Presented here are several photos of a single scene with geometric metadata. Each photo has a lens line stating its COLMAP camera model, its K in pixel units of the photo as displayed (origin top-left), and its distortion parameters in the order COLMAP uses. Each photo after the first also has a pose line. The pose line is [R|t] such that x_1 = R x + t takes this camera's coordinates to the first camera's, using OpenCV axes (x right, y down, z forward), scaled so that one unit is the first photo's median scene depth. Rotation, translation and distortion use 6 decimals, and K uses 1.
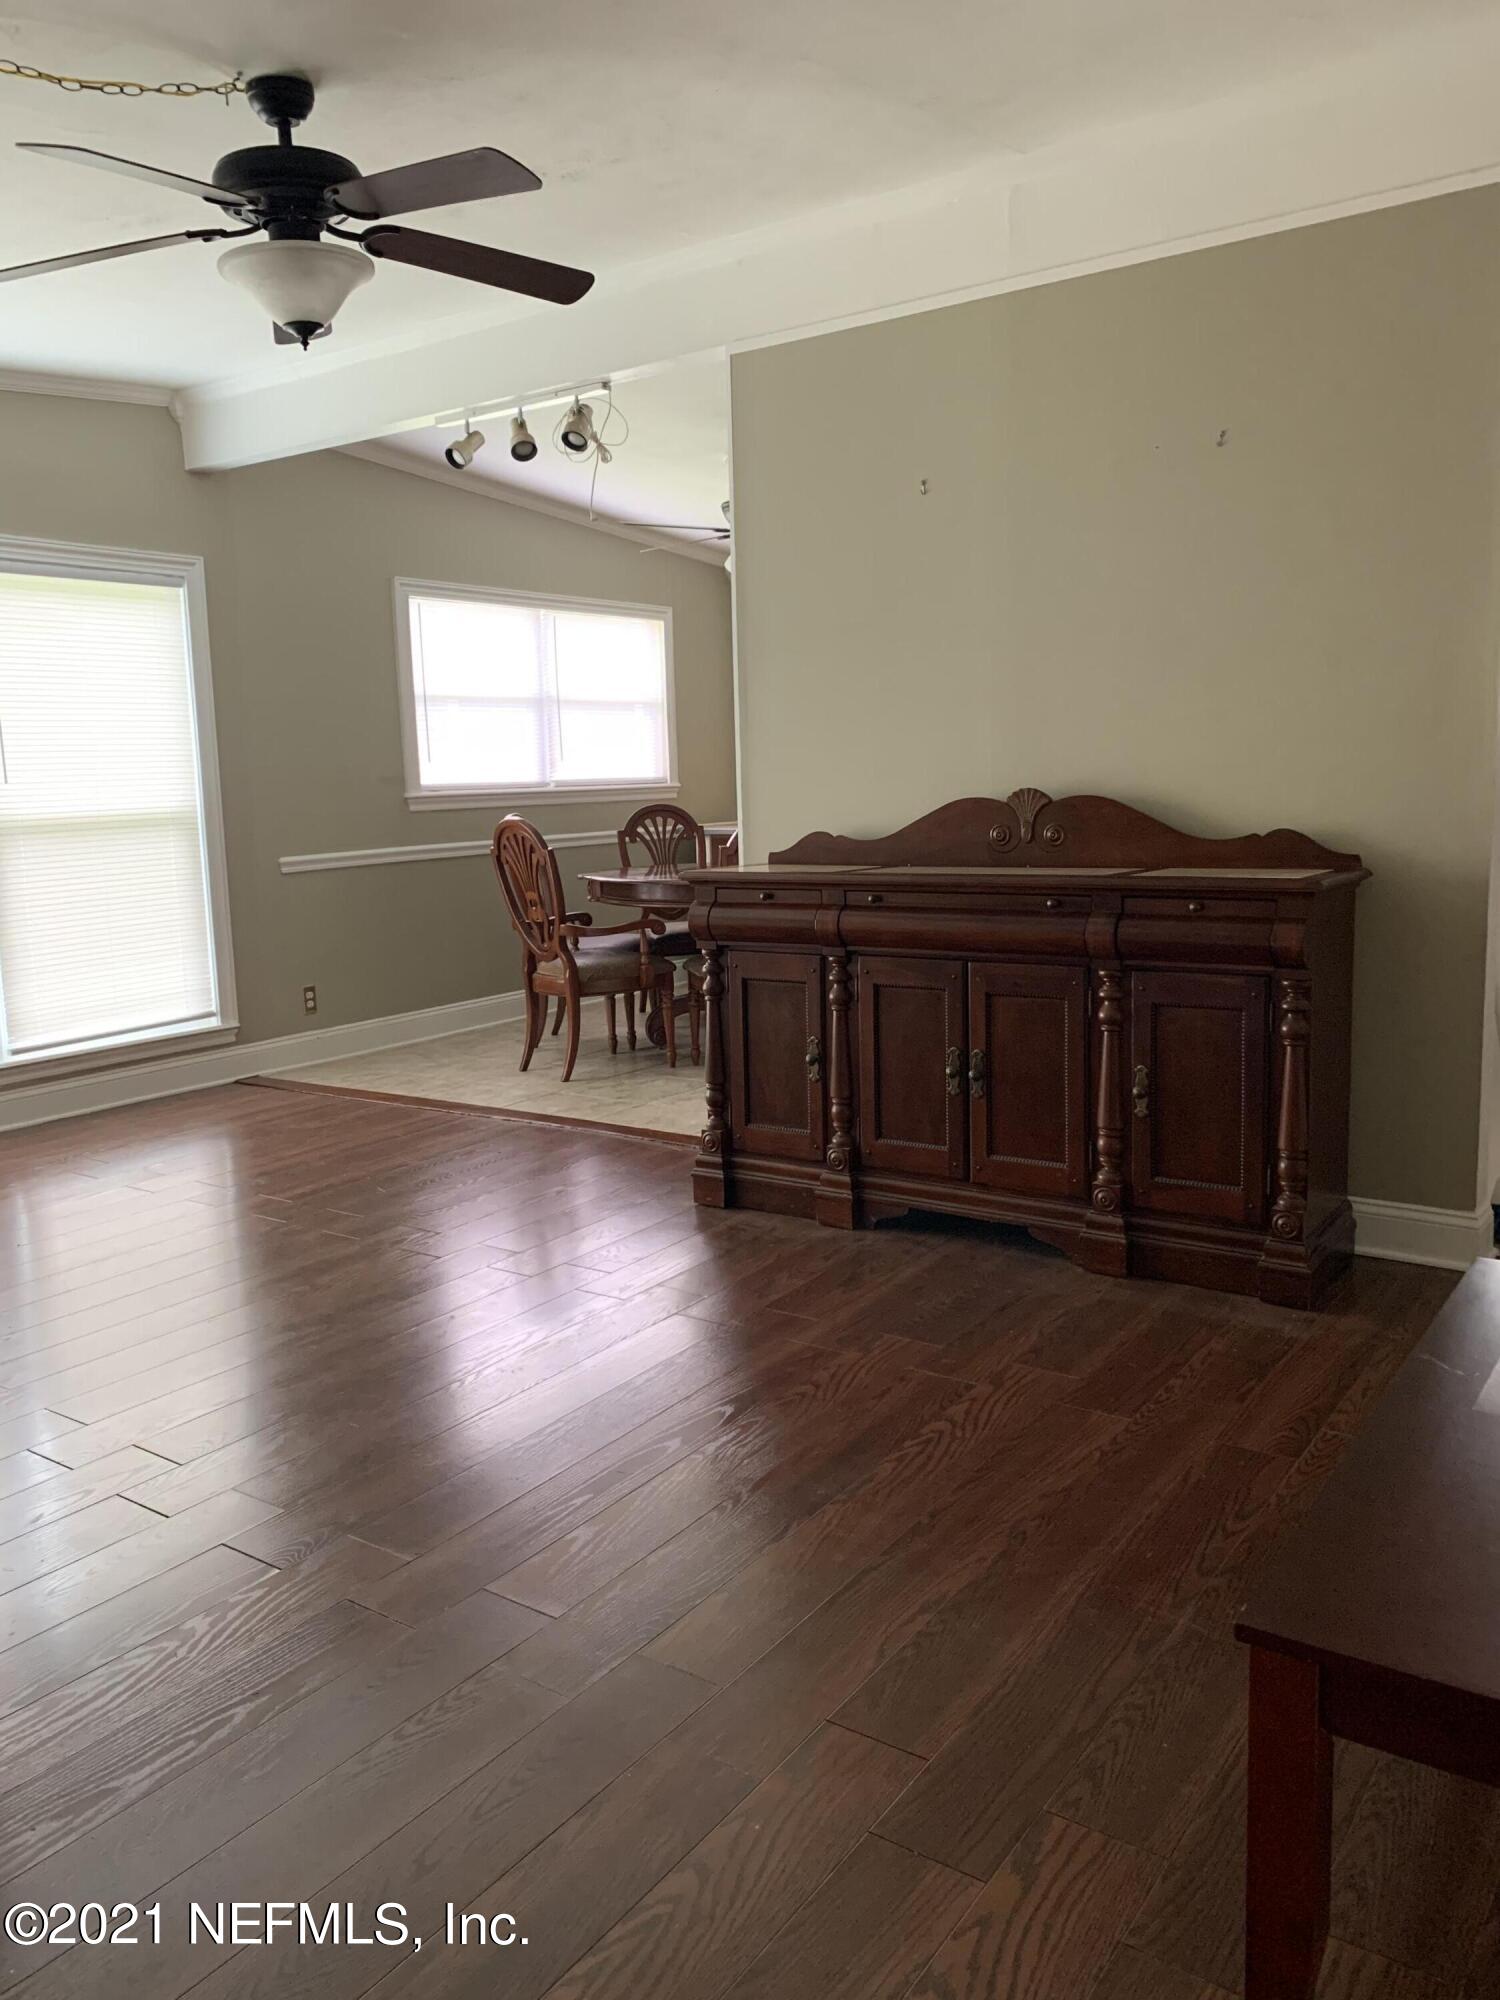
lens RADIAL K [[1510.9, 0, 743.4], [0, 1510.9, 1009.1], [0, 0, 1]] dist [0.035641, -0.041904]
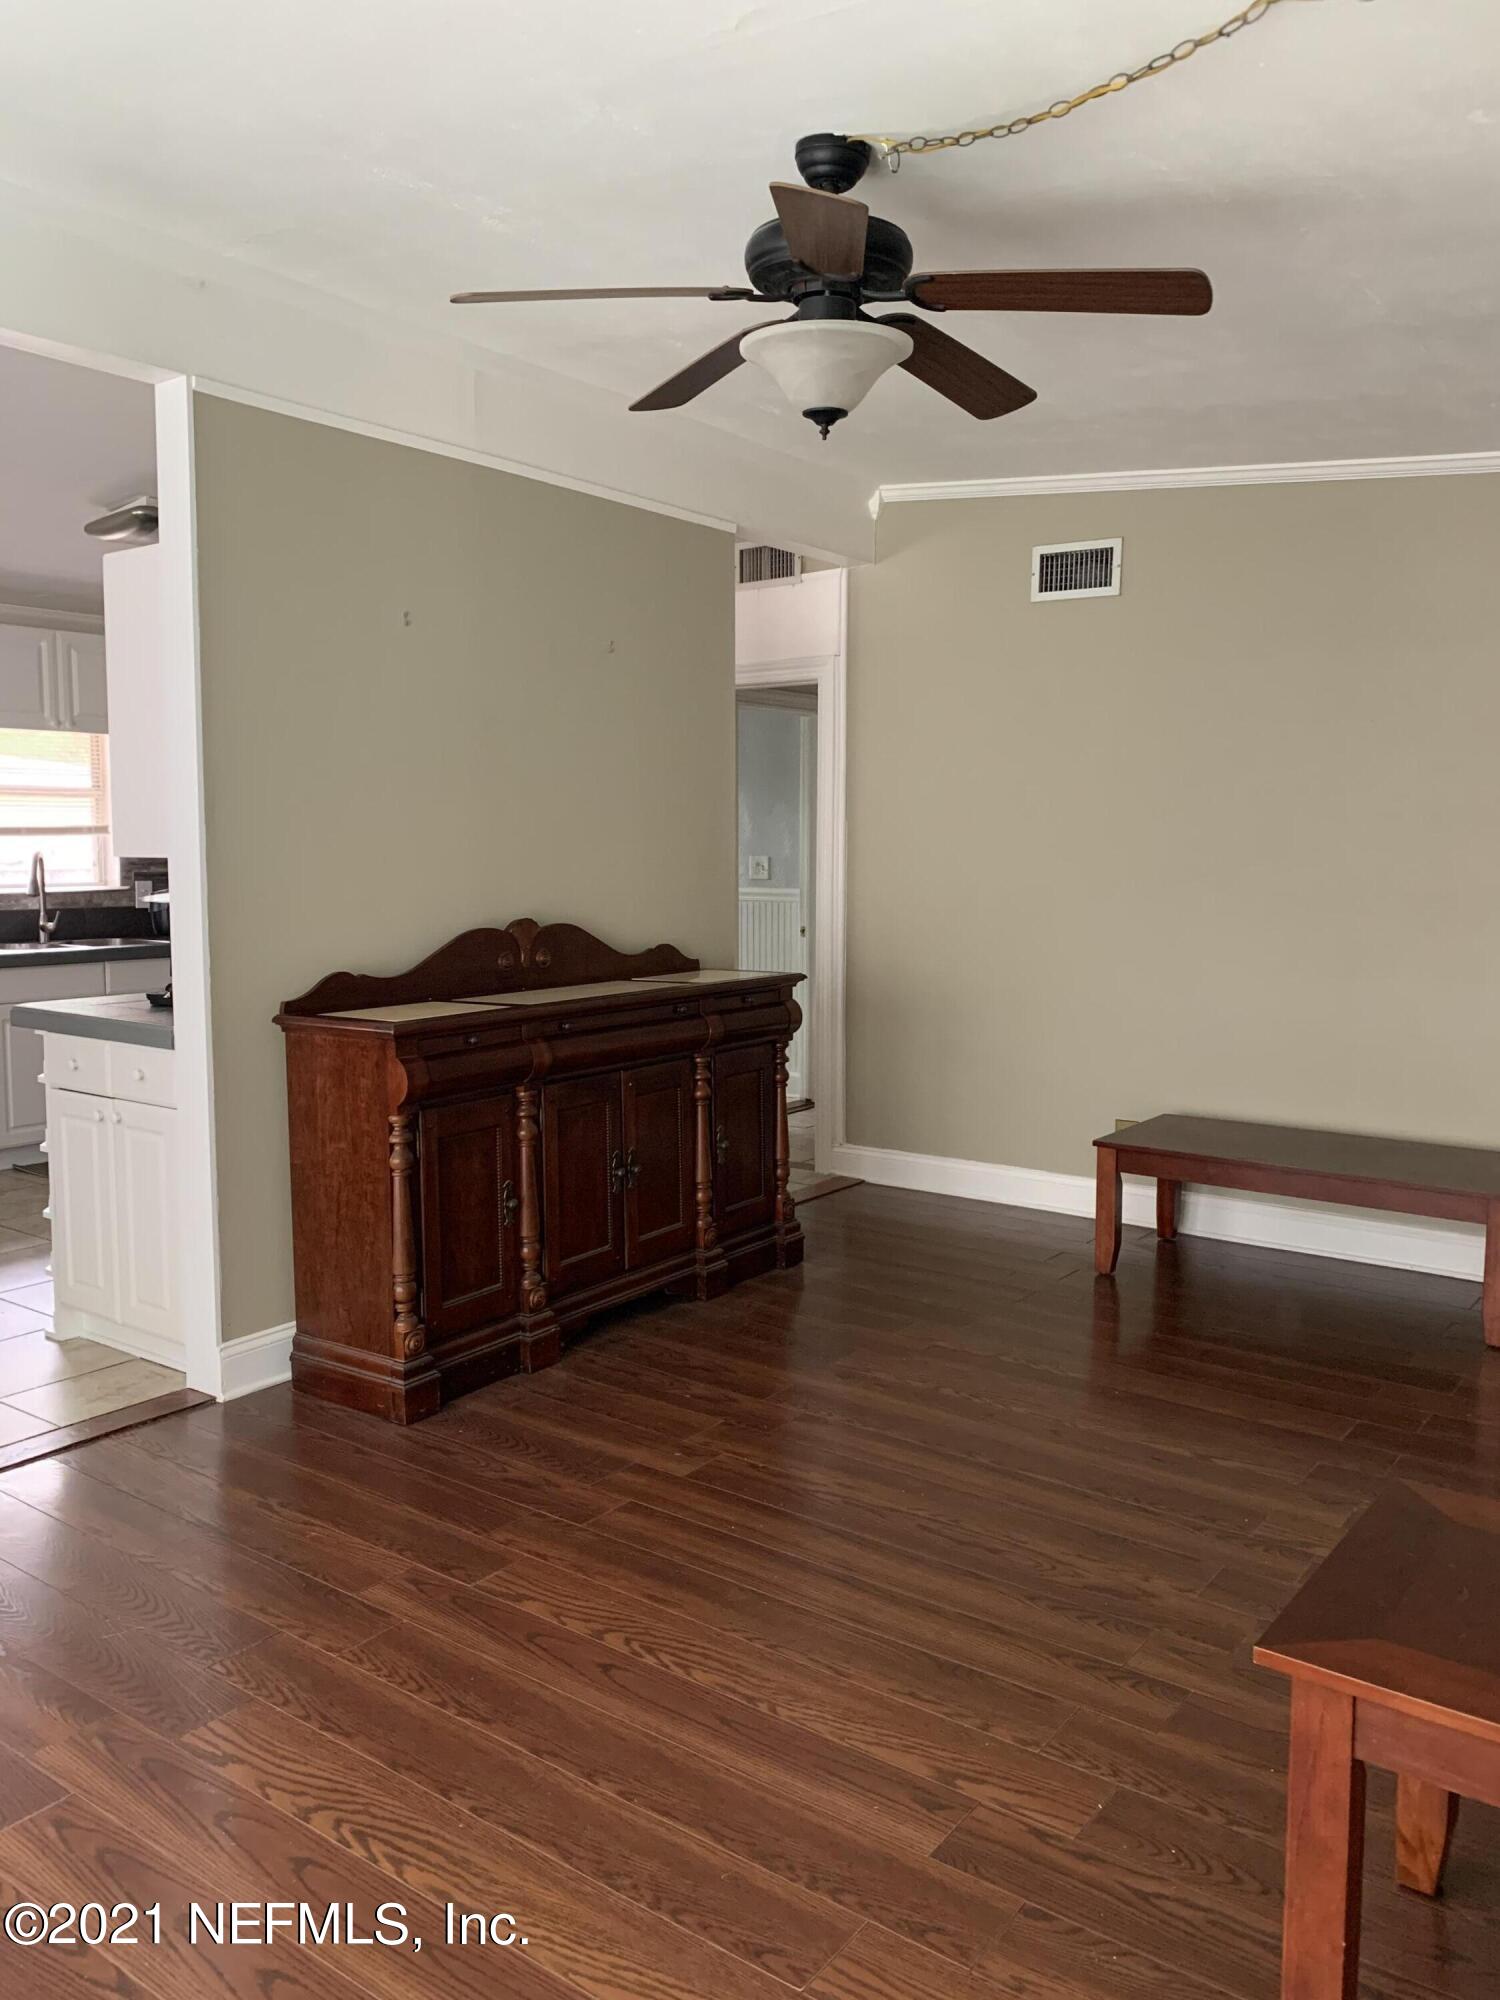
lens RADIAL K [[1510.9, 0, 745.9], [0, 1510.9, 986.7], [0, 0, 1]] dist [0.035641, -0.041904]
pose [[0.008179, -0.065956, 0.997789, -0.922751], [0.152384, 0.986251, 0.063944, -0.144494], [-0.988287, 0.151524, 0.018117, 0.842479]]
